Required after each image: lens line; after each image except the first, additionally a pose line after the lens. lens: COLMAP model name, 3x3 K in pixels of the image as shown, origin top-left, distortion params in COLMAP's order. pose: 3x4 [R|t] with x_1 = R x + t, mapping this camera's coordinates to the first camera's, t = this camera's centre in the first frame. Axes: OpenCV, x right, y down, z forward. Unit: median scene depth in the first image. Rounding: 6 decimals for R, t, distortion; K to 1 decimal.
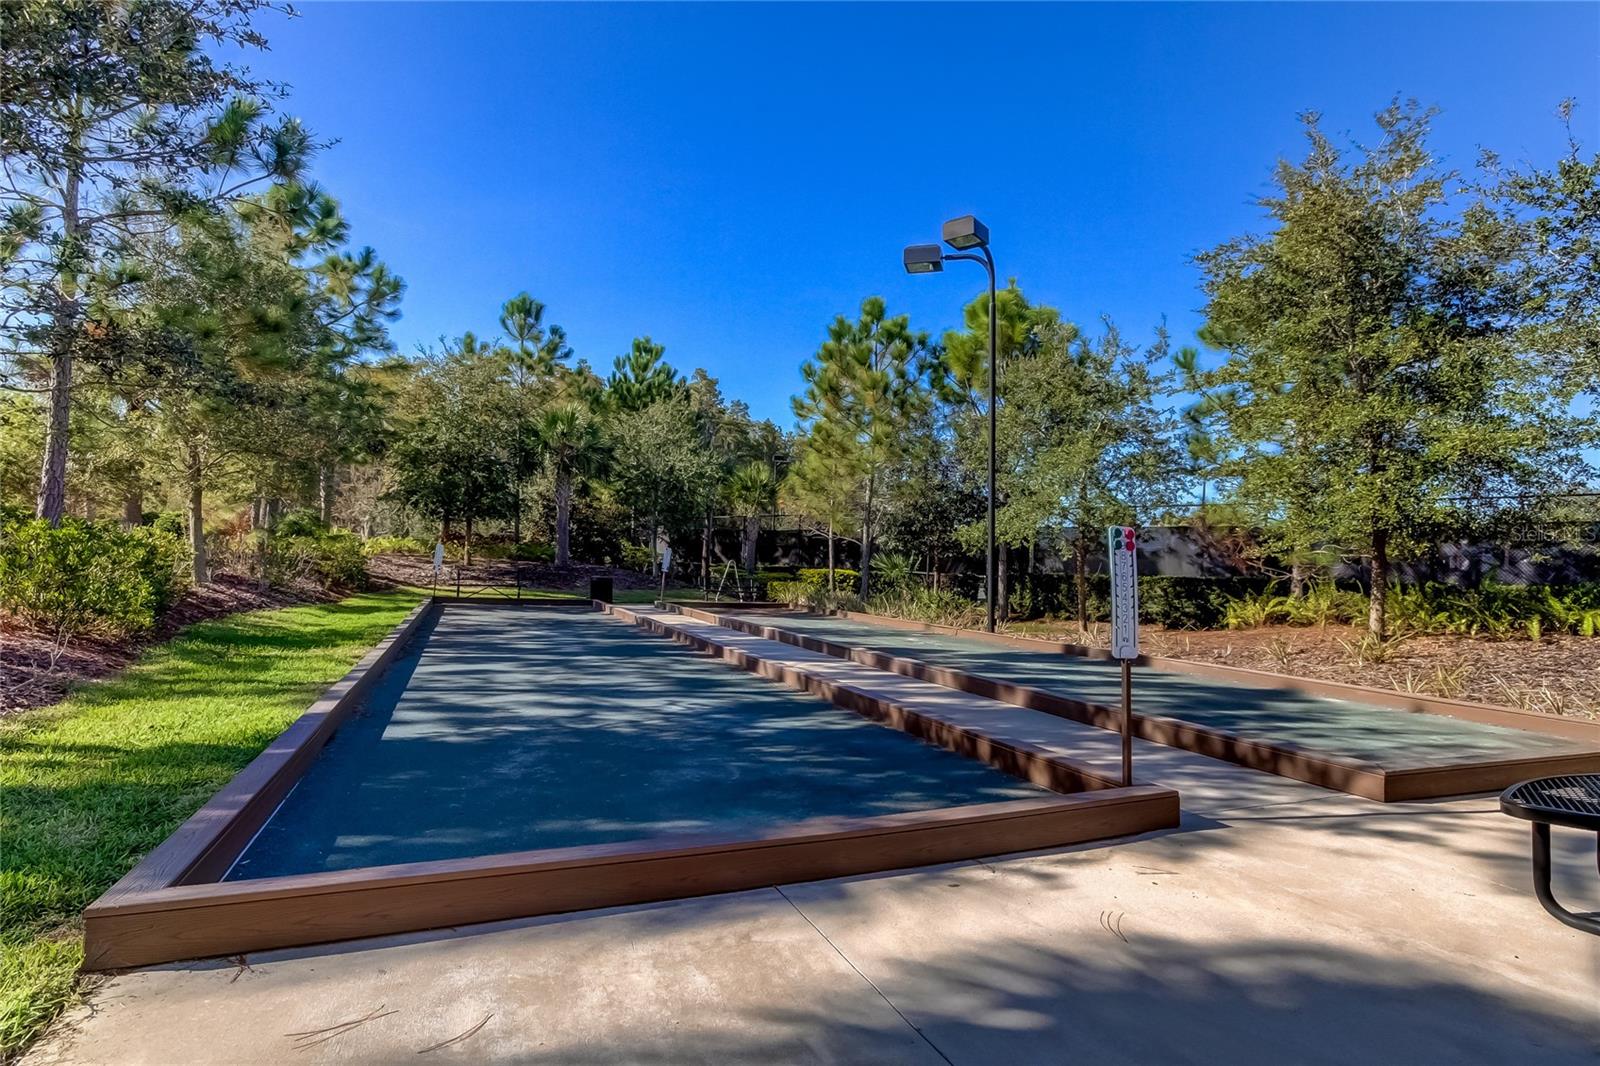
lens RADIAL K [[787.1, 0, 798.4], [0, 787.1, 576.7], [0, 0, 1]] dist [0.015924, -0.000199]
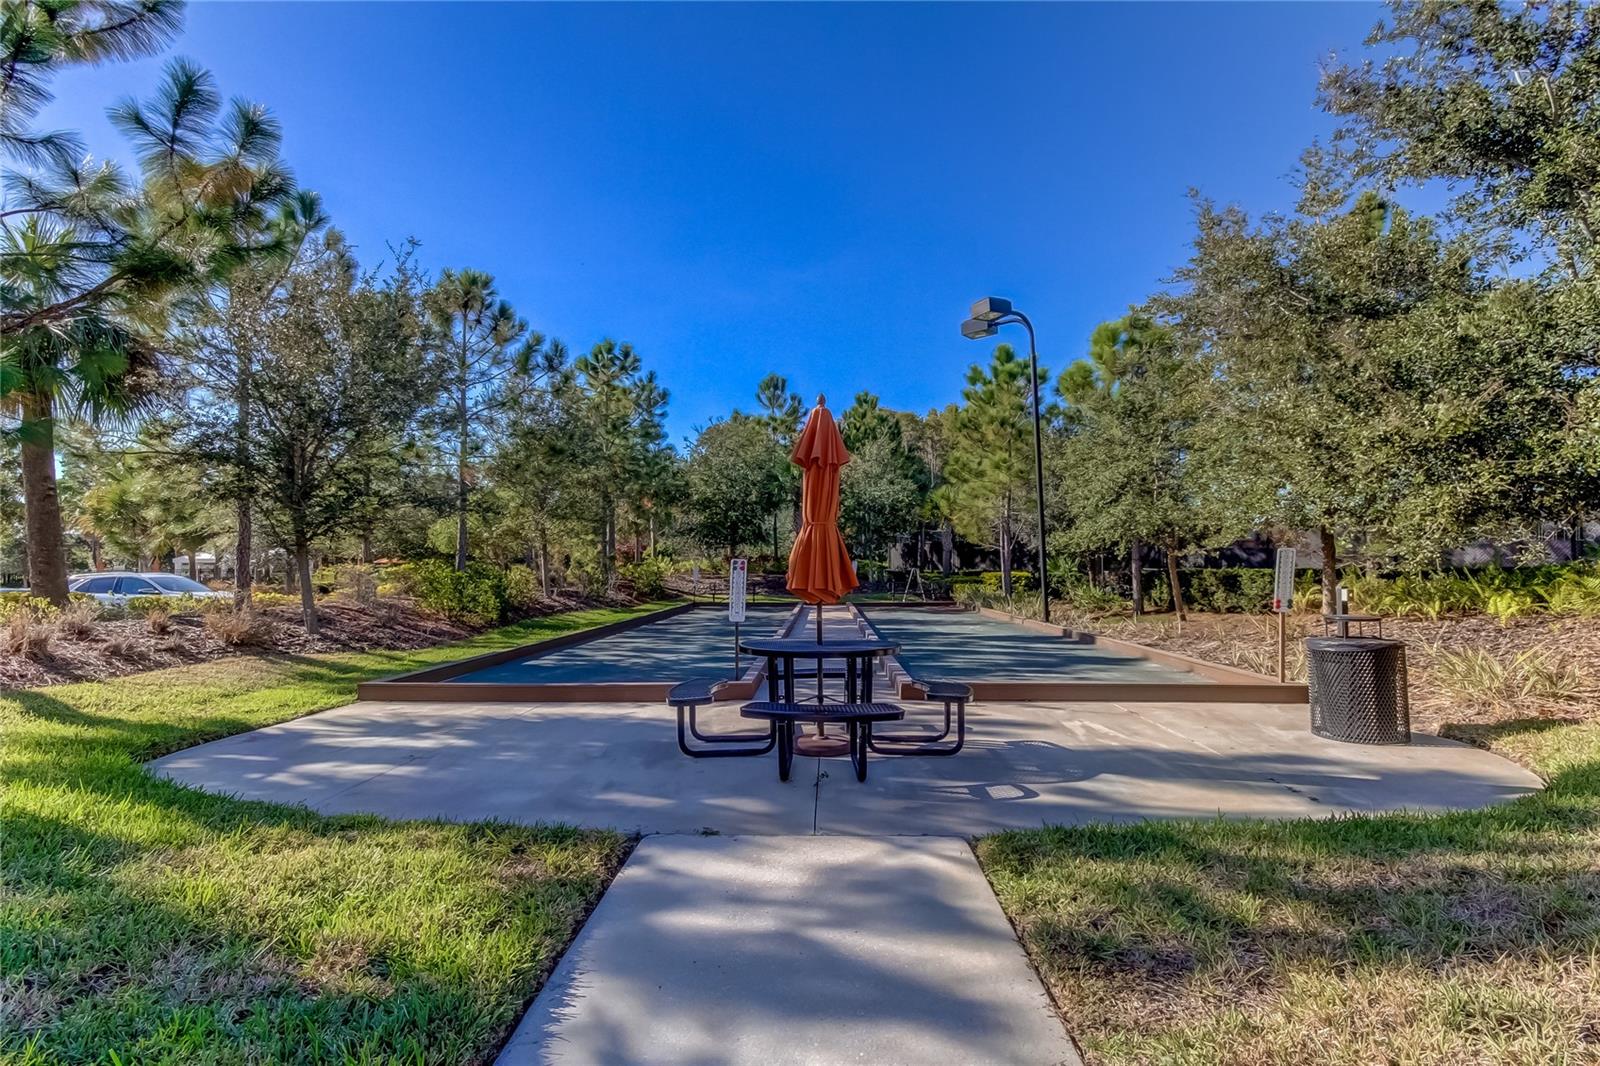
lens RADIAL K [[753.8, 0, 802.9], [0, 753.8, 563.3], [0, 0, 1]] dist [-0.001458, -0.000576]
pose [[0.902542, -0.042607, -0.428489, 0.292174], [0.032123, 0.998982, -0.031671, 0.003853], [0.429402, 0.014820, 0.902992, -0.152647]]
